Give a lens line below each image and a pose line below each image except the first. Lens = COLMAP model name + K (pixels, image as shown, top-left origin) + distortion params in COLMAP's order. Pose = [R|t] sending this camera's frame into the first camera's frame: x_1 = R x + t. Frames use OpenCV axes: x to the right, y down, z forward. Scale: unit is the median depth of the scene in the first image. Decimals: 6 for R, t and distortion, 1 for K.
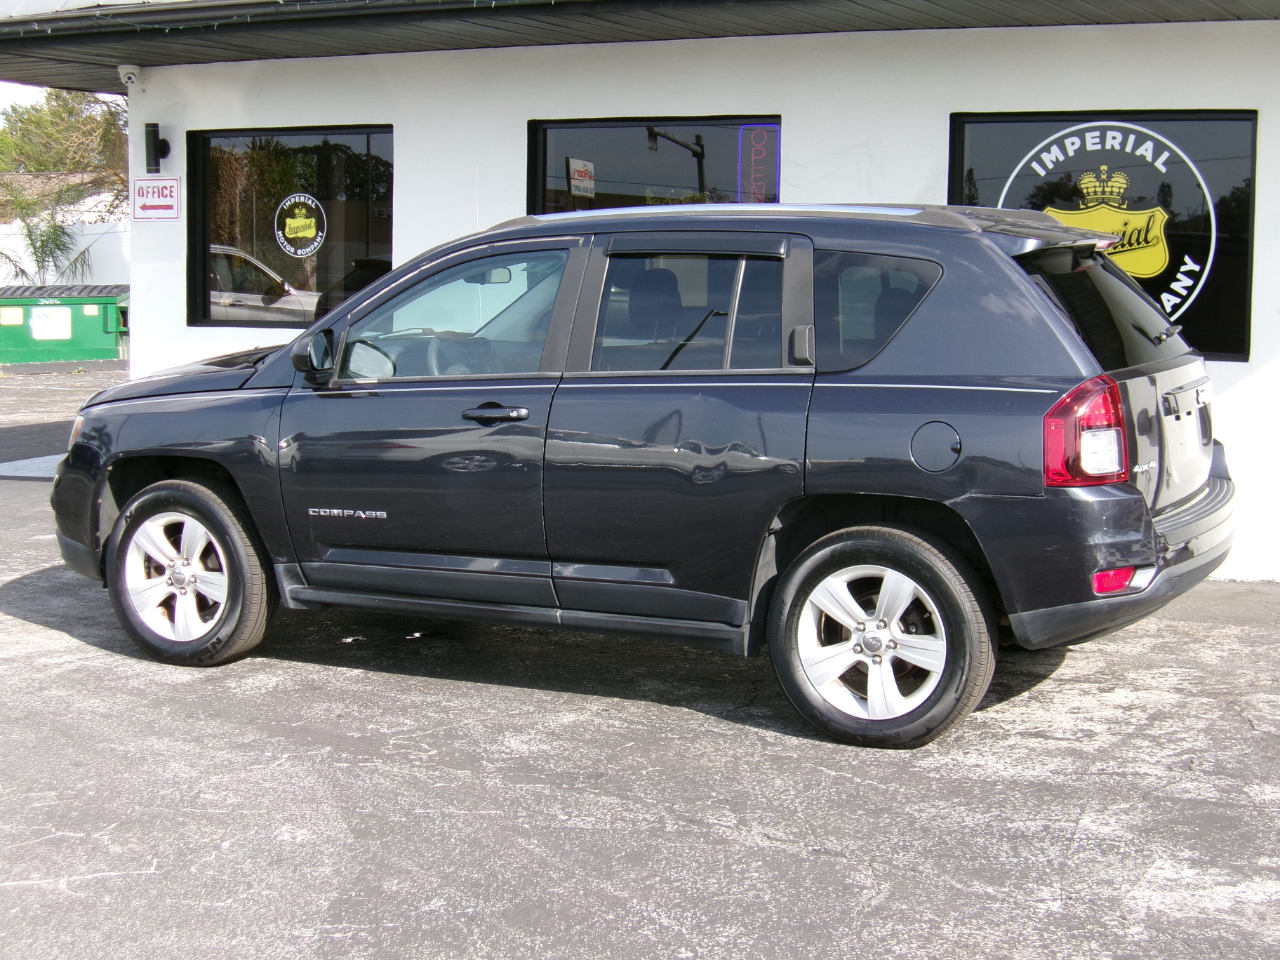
lens RADIAL K [[1959.5, 0, 637.9], [0, 1959.5, 533.6], [0, 0, 1]] dist [-0.098935, -0.073006]
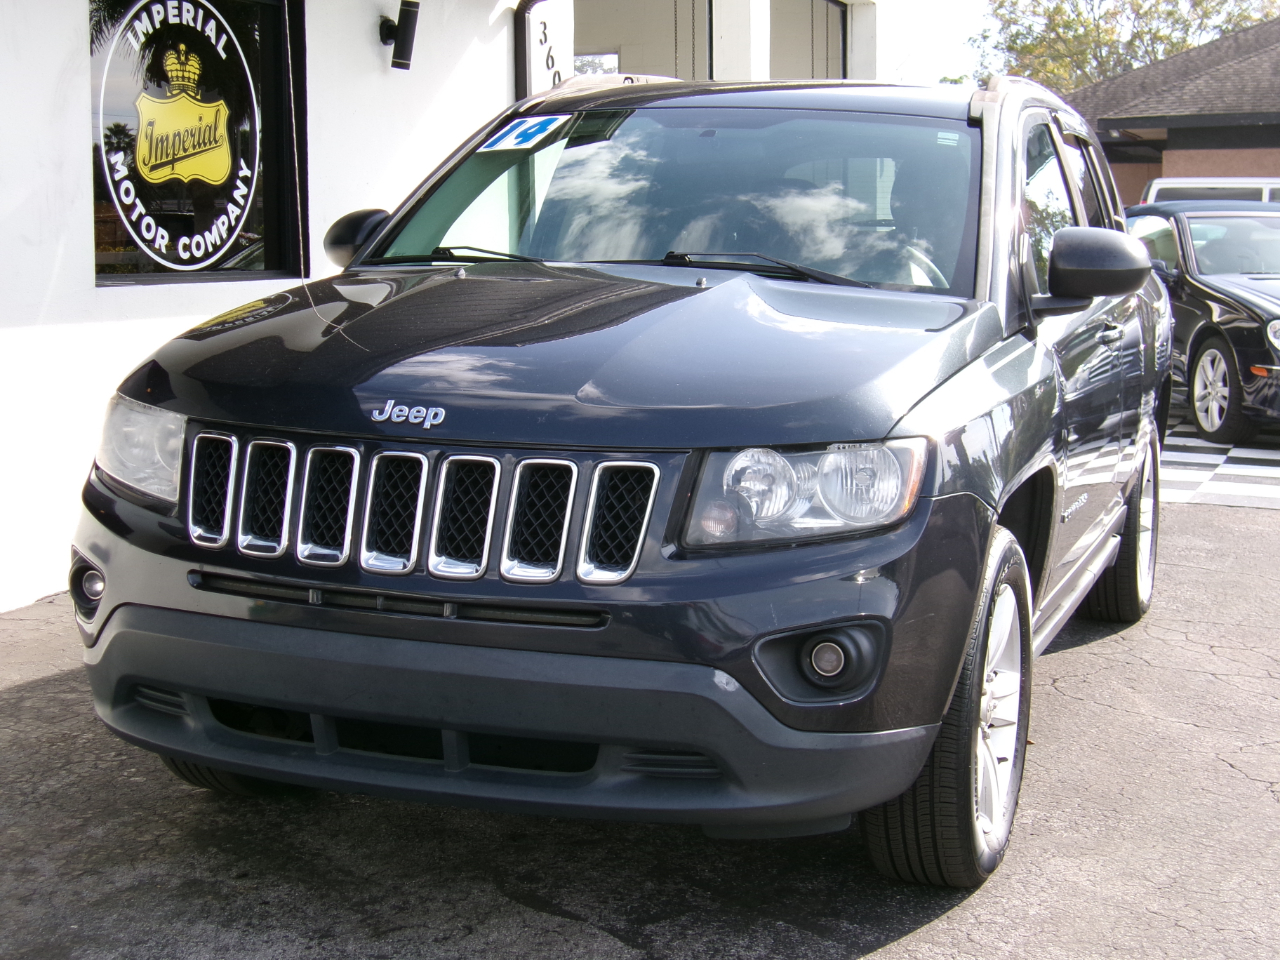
lens RADIAL K [[1959.5, 0, 637.9], [0, 1959.5, 533.6], [0, 0, 1]] dist [-0.098935, -0.073006]
pose [[-0.099206, -0.156610, 0.982665, -0.601339], [0.140185, 0.975488, 0.169619, -0.103148], [-0.985143, 0.154582, -0.074820, 0.917626]]
